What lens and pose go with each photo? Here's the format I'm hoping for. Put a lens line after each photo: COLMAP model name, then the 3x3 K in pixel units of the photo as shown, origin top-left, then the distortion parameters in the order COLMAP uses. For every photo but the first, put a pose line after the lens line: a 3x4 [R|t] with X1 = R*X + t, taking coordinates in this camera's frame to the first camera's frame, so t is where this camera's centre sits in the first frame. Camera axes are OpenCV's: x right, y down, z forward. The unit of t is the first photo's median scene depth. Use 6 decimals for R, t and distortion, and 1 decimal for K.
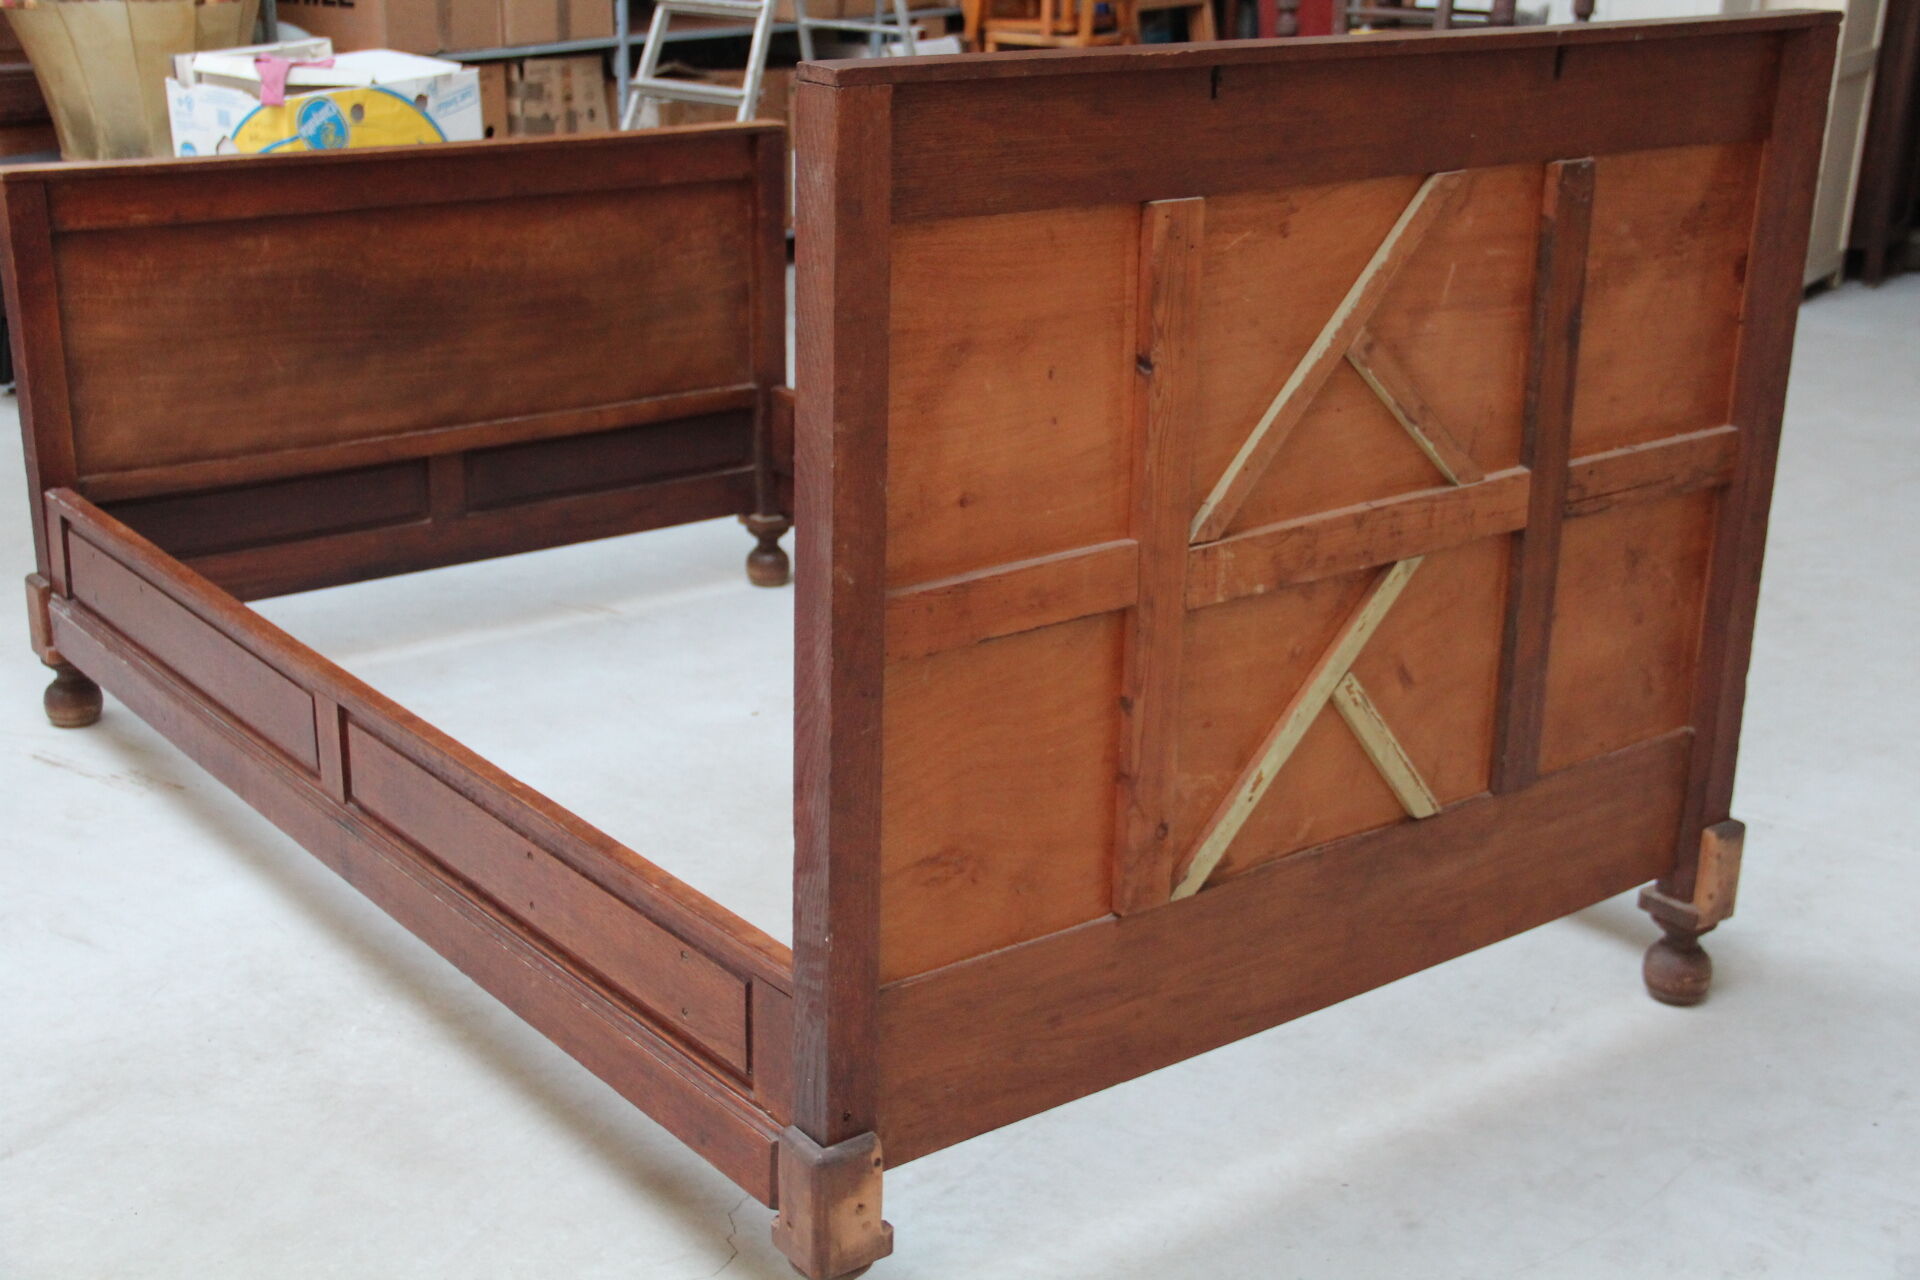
lens RADIAL K [[2371.8, 0, 958.6], [0, 2371.8, 641.3], [0, 0, 1]] dist [0.031199, 0.000000]
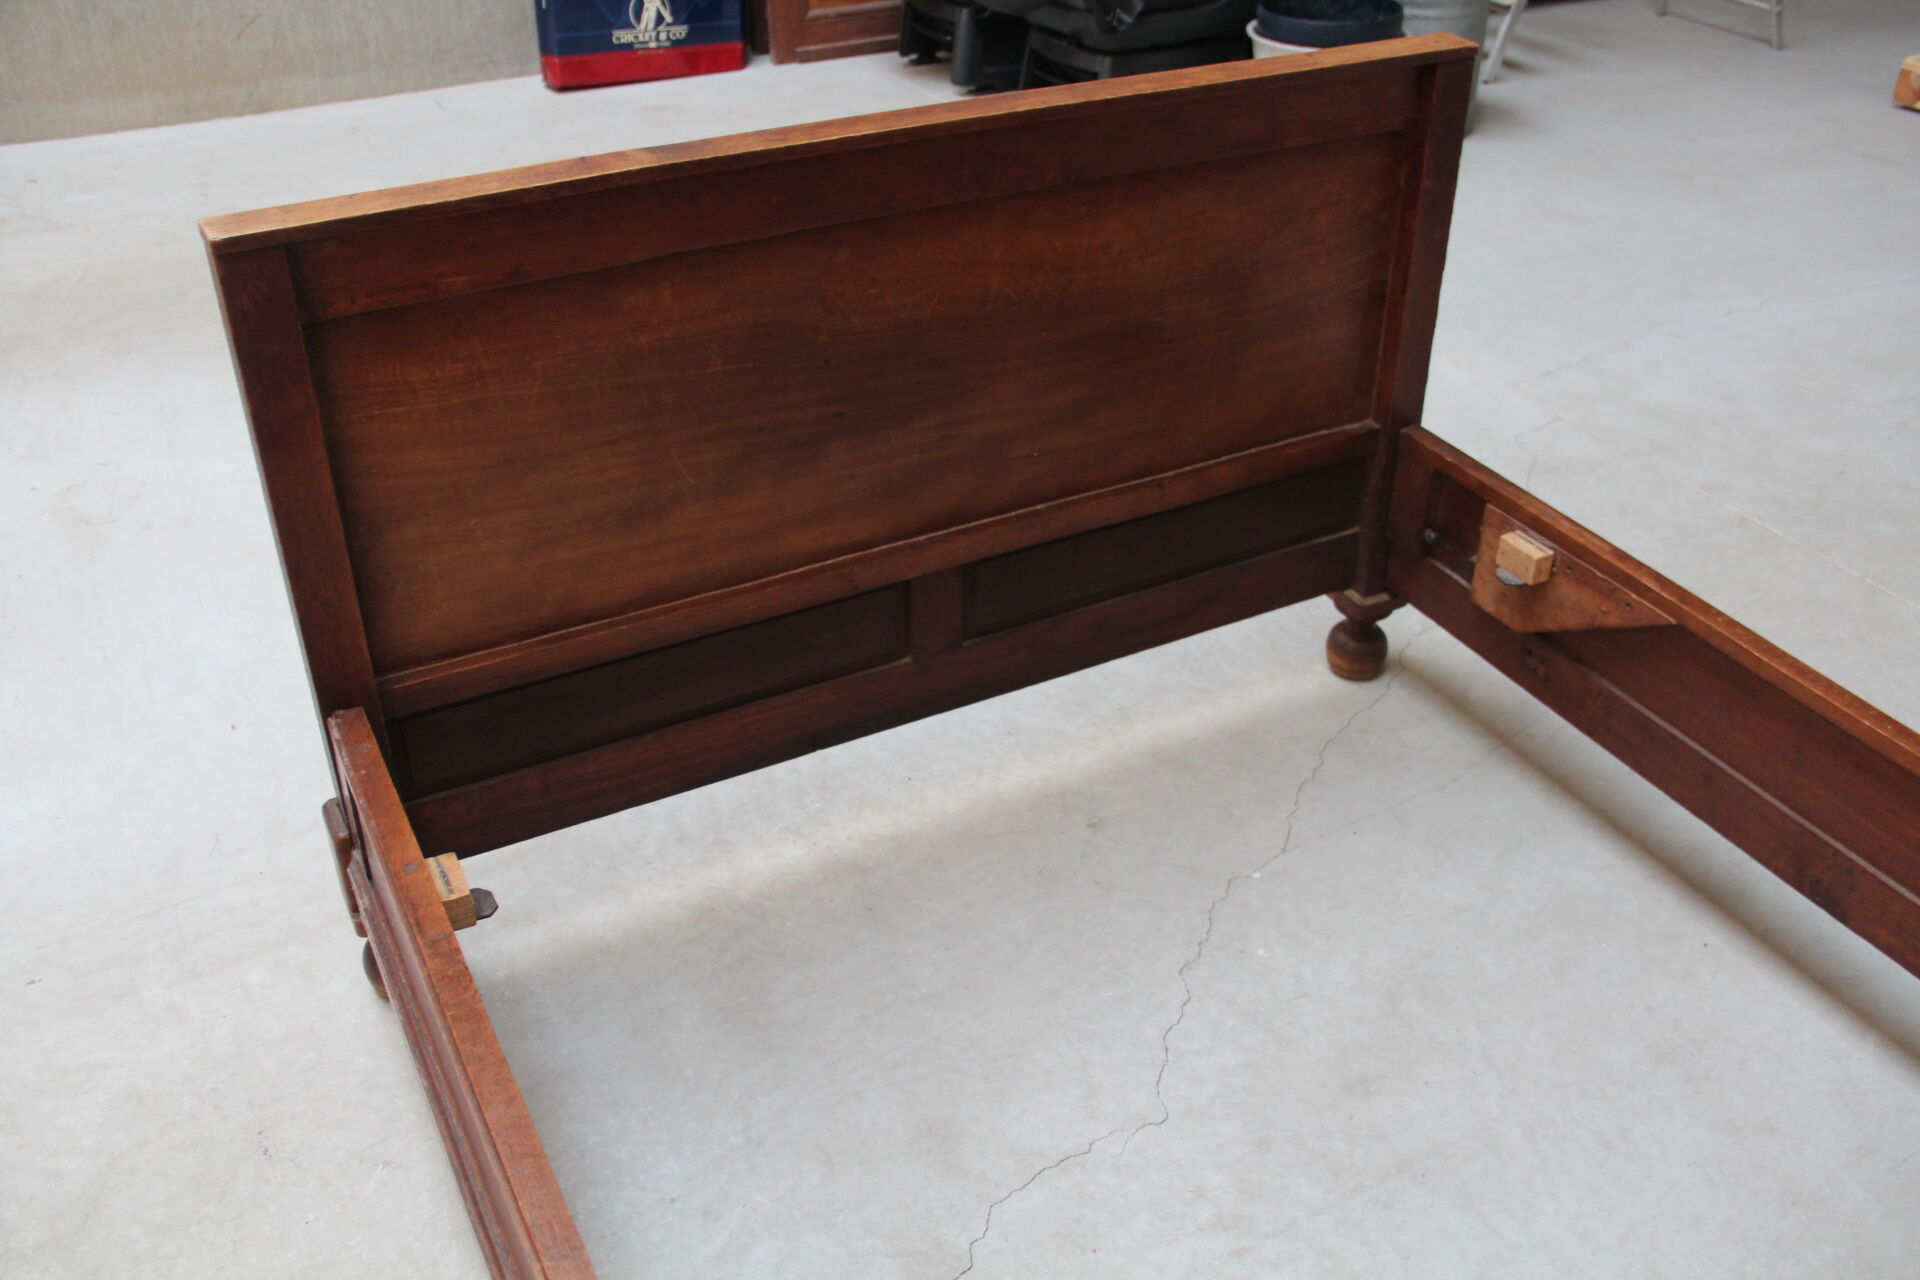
lens RADIAL K [[1714.8, 0, 959.5], [0, 1714.8, 641.1], [0, 0, 1]] dist [-0.136855, -0.000133]
pose [[0.983235, 0.087988, -0.159710, -0.131962], [-0.044512, 0.965195, 0.257716, -0.184170], [0.176827, -0.246286, 0.952930, 0.542824]]
